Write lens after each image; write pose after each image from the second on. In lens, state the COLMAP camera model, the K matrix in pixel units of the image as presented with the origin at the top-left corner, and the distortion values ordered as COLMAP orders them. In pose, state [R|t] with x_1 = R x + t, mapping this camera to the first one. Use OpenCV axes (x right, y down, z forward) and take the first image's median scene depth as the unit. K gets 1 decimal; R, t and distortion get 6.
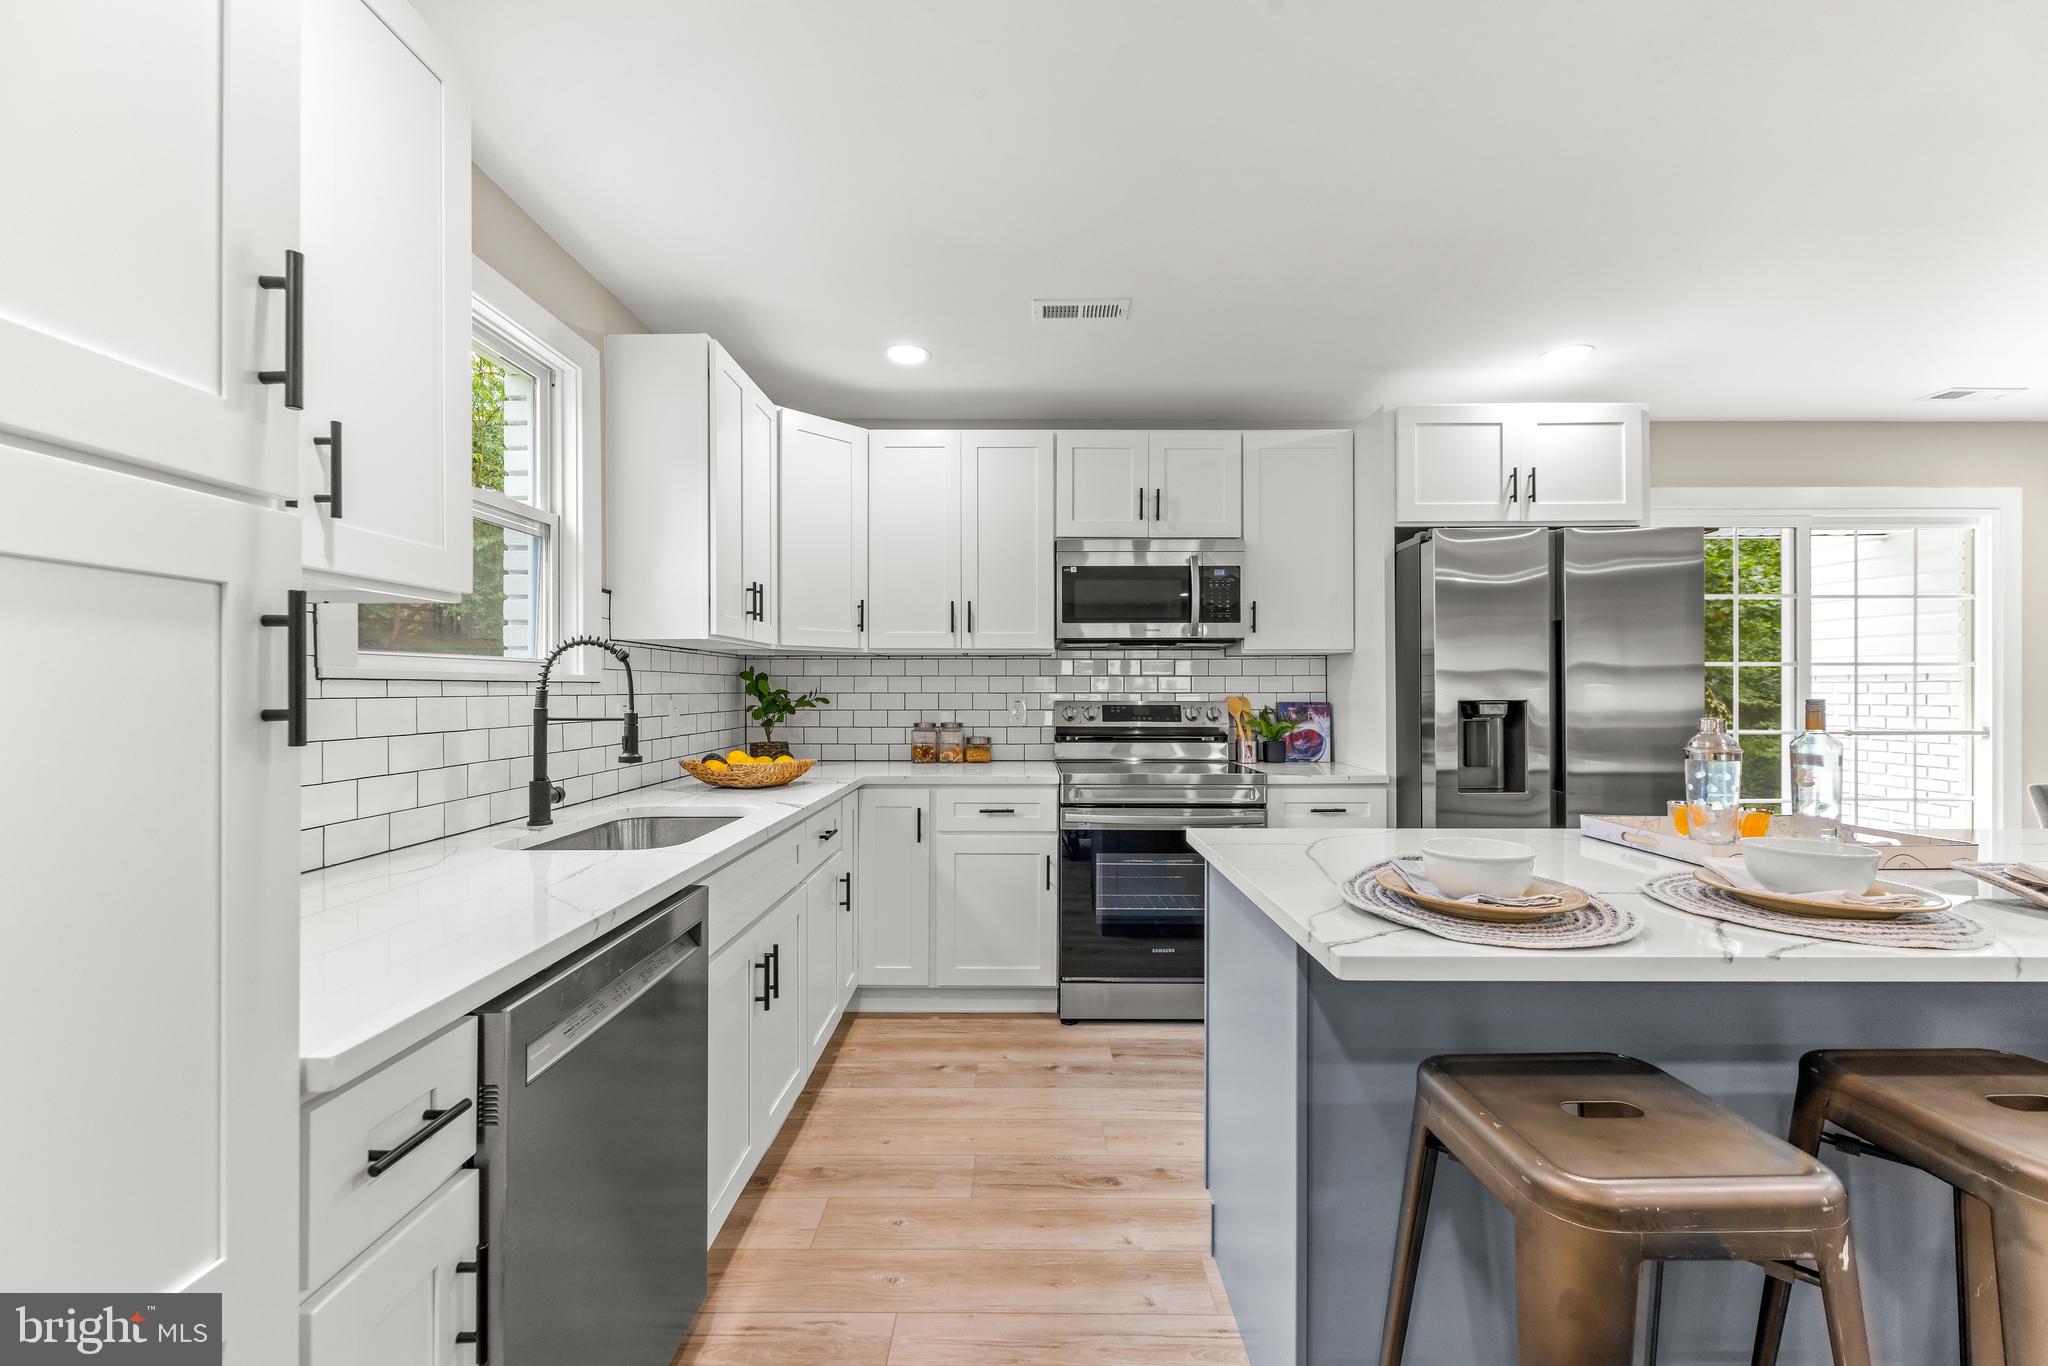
lens RADIAL K [[822.8, 0, 1022.8], [0, 822.8, 696.9], [0, 0, 1]] dist [-0.000864, 0.000347]
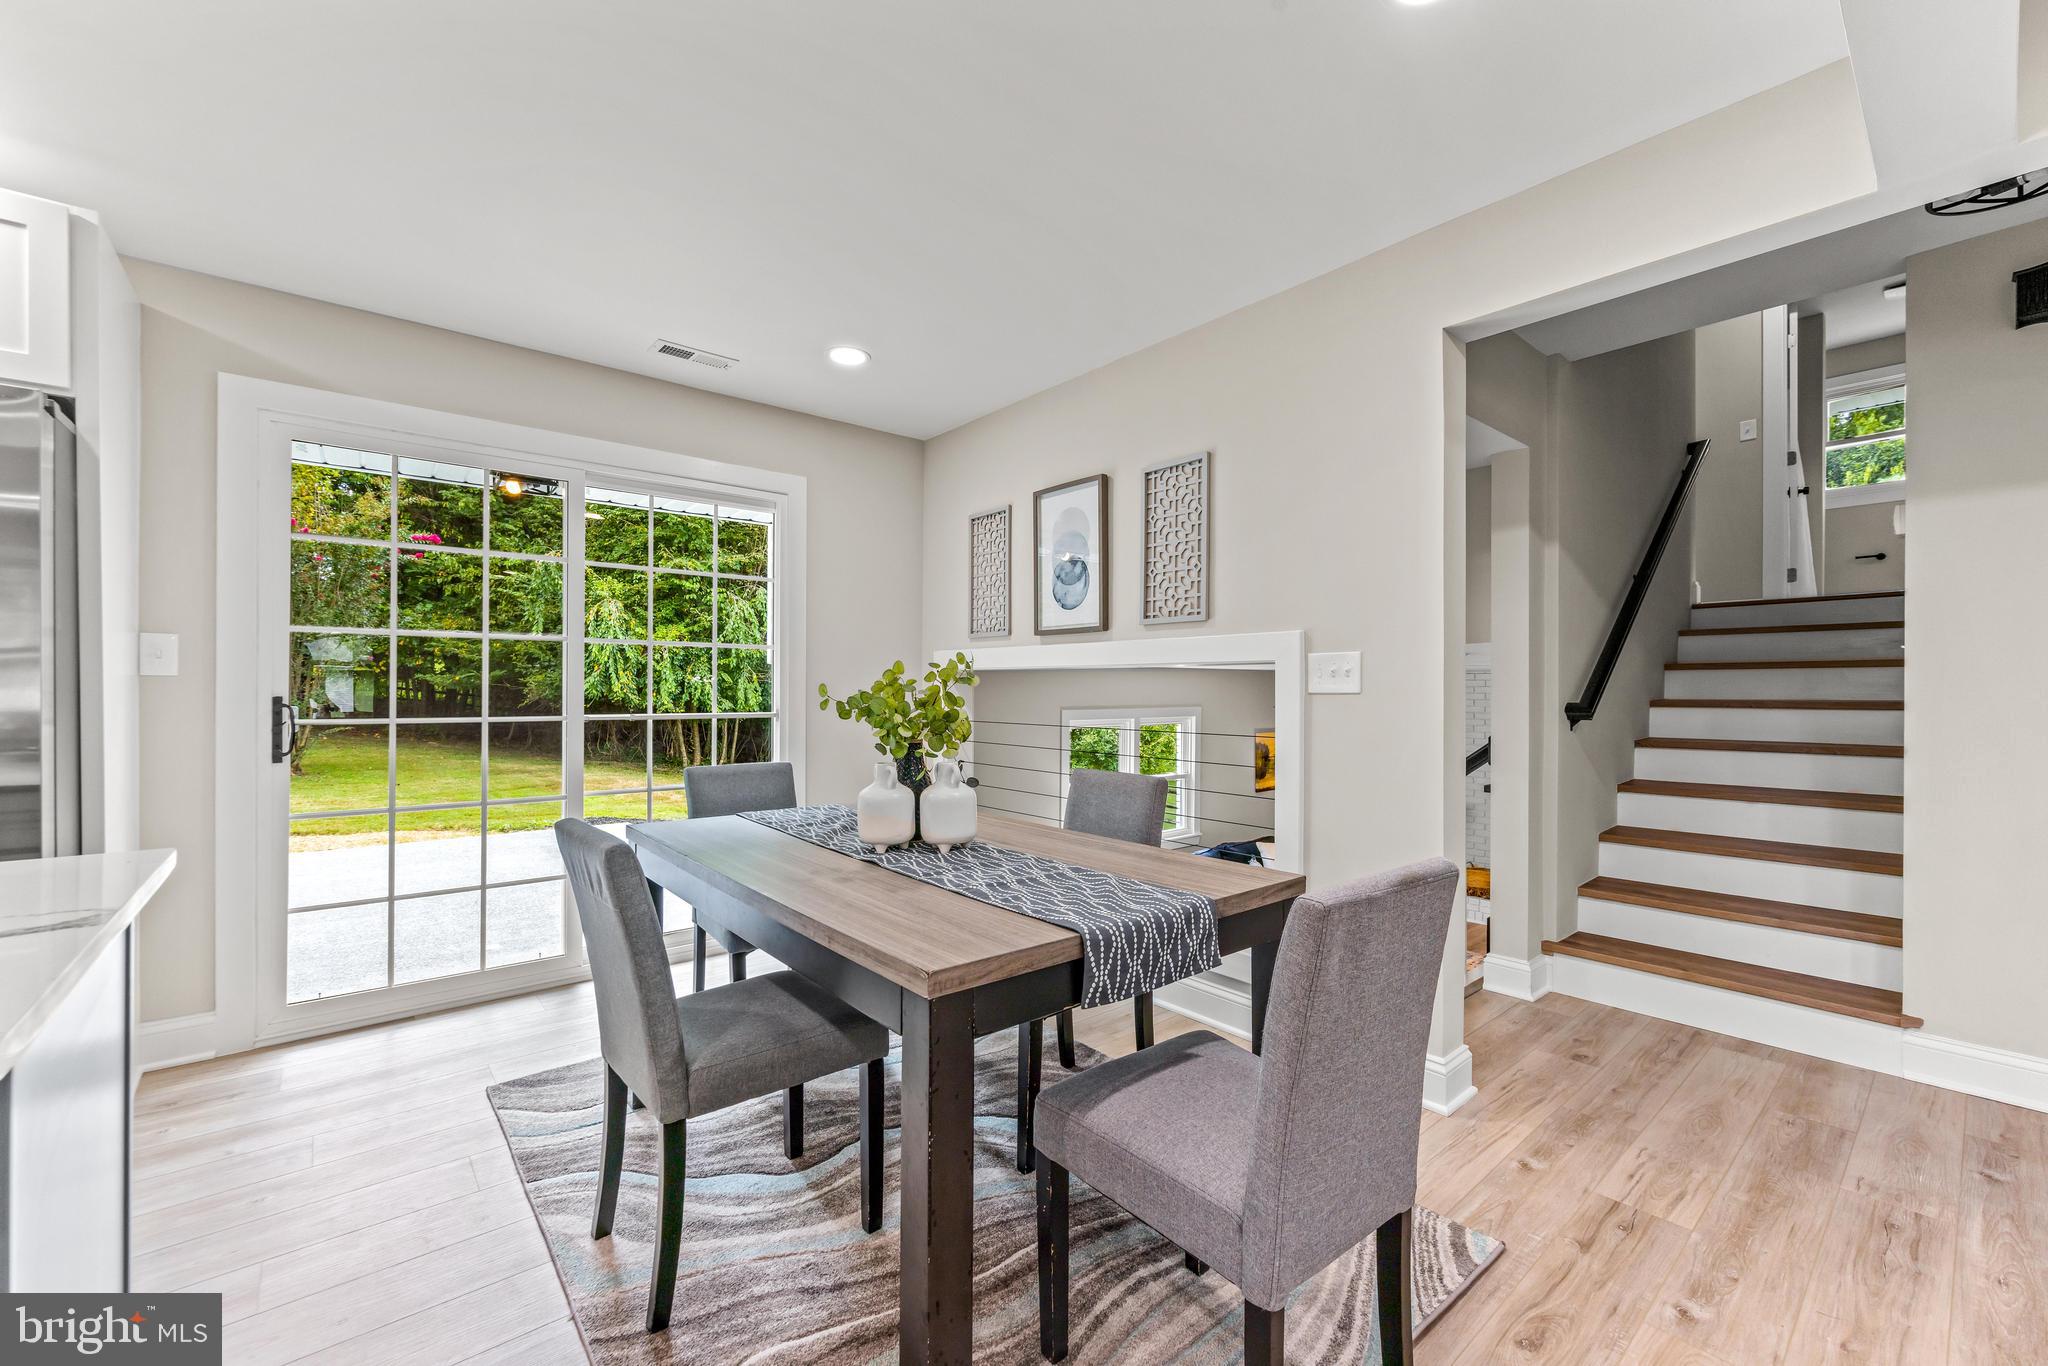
lens RADIAL K [[827.6, 0, 1025.6], [0, 827.6, 687.4], [0, 0, 1]] dist [0.000256, 0.000096]
pose [[0.763657, 0.006123, 0.645593, 0.836232], [0.000281, 0.999952, -0.009817, 0.022429], [-0.645622, 0.007678, 0.763618, 0.027946]]
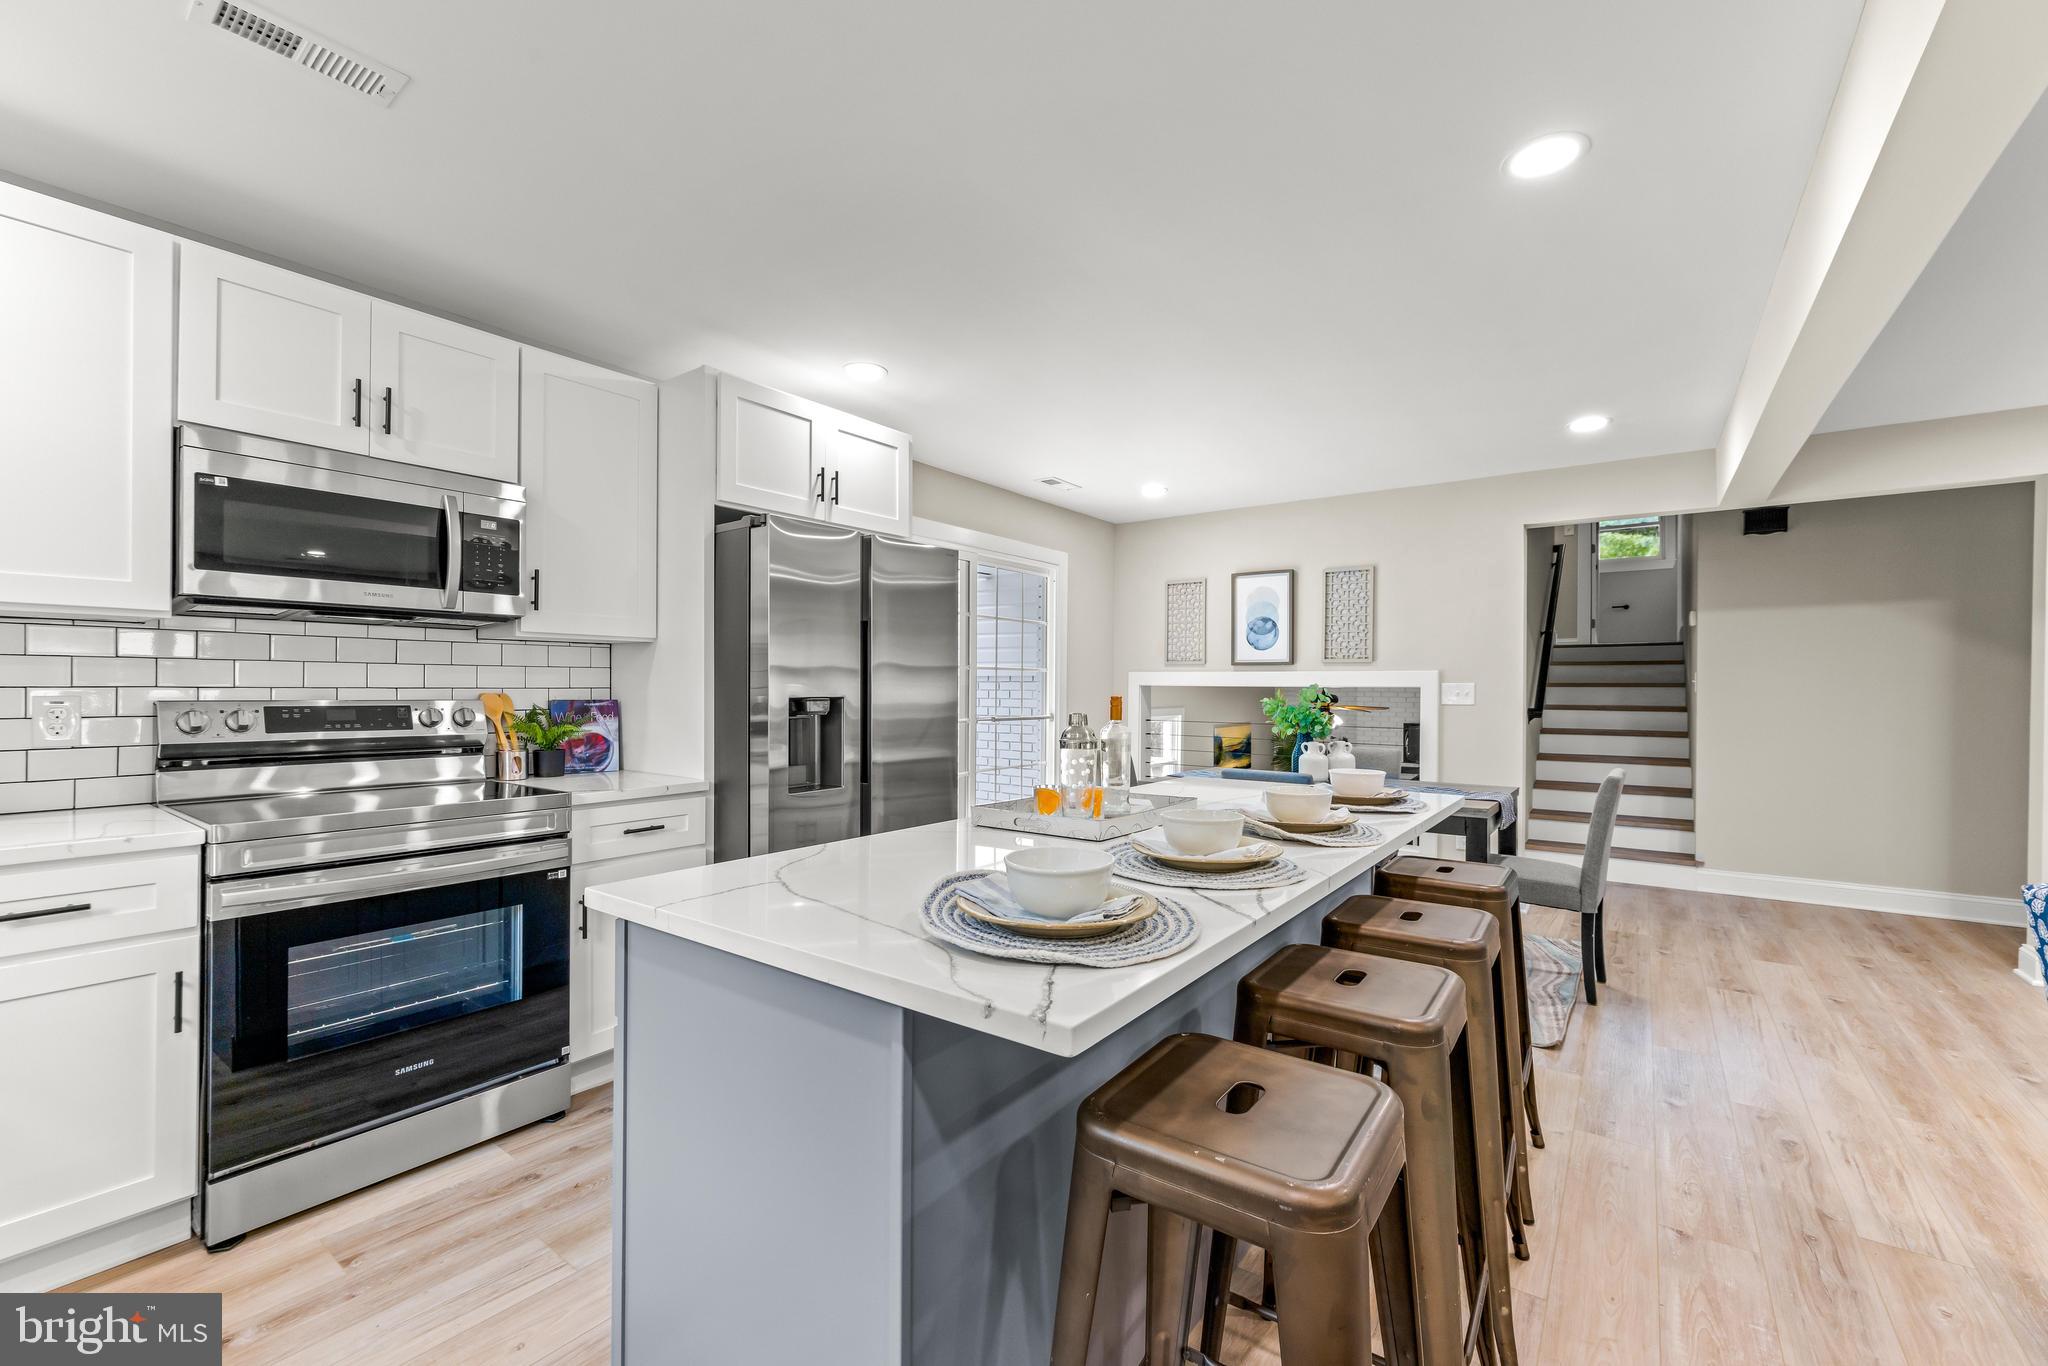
lens RADIAL K [[848.8, 0, 1021.0], [0, 848.8, 688.0], [0, 0, 1]] dist [-0.001873, 0.000135]
pose [[0.593044, 0.003947, 0.805161, -0.089038], [-0.000507, 0.999990, -0.004529, -0.001908], [-0.805170, 0.002278, 0.593040, 0.165009]]
